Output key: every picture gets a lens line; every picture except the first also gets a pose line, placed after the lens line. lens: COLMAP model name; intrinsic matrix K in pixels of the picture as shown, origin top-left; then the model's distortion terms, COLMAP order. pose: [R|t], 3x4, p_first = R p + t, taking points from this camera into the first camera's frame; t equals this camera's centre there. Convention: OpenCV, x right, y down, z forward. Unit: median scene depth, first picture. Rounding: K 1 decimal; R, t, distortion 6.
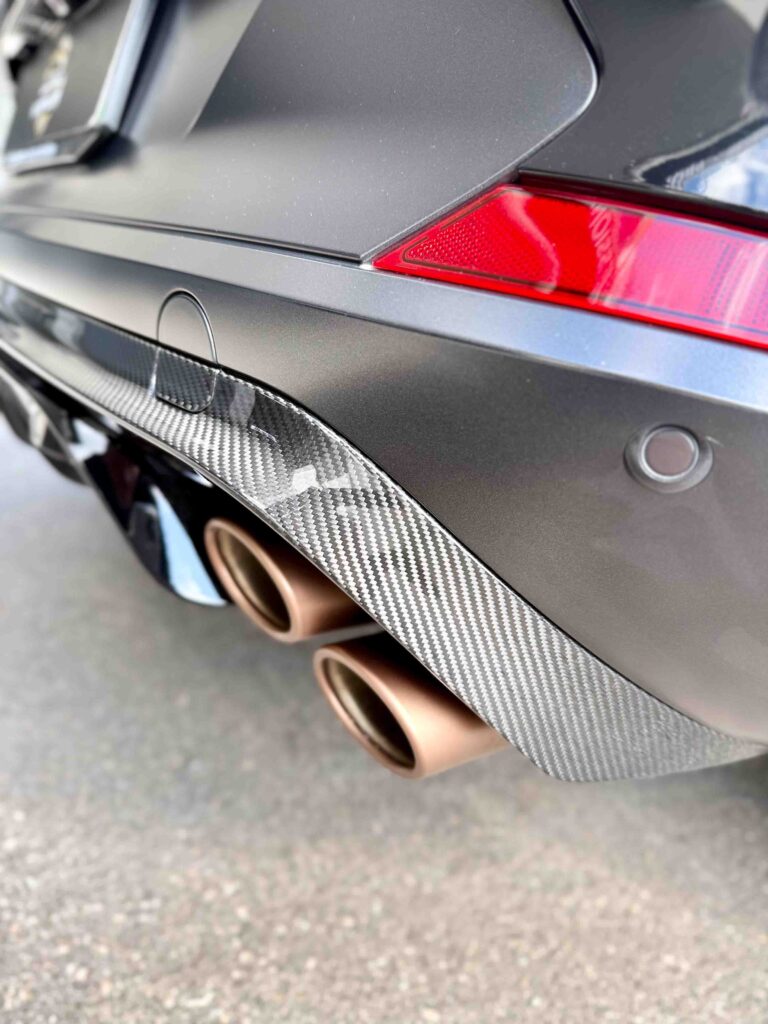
lens RADIAL K [[779.6, 0, 386.8], [0, 779.6, 513.0], [0, 0, 1]] dist [0.009395, -0.001779]
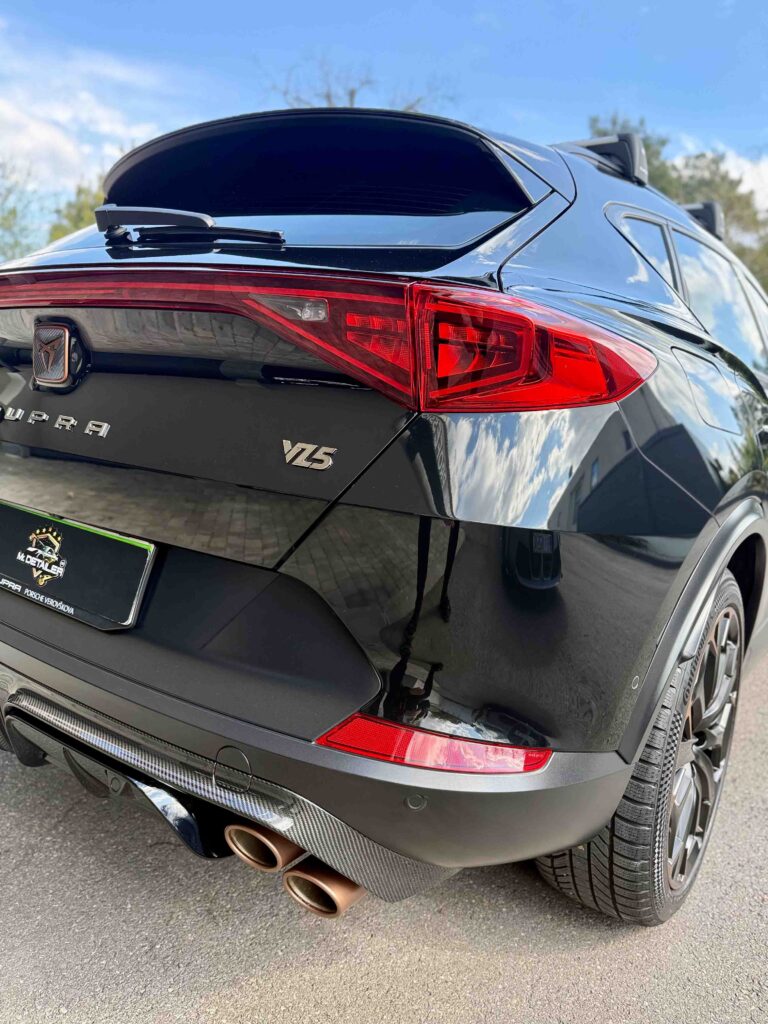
lens RADIAL K [[779.6, 0, 378.9], [0, 779.6, 518.3], [0, 0, 1]] dist [0.009395, -0.001779]
pose [[0.935783, -0.095975, 0.339261, -0.378617], [0.135492, 0.986240, -0.094727, -0.444651], [-0.325502, 0.134611, 0.935911, -1.035026]]
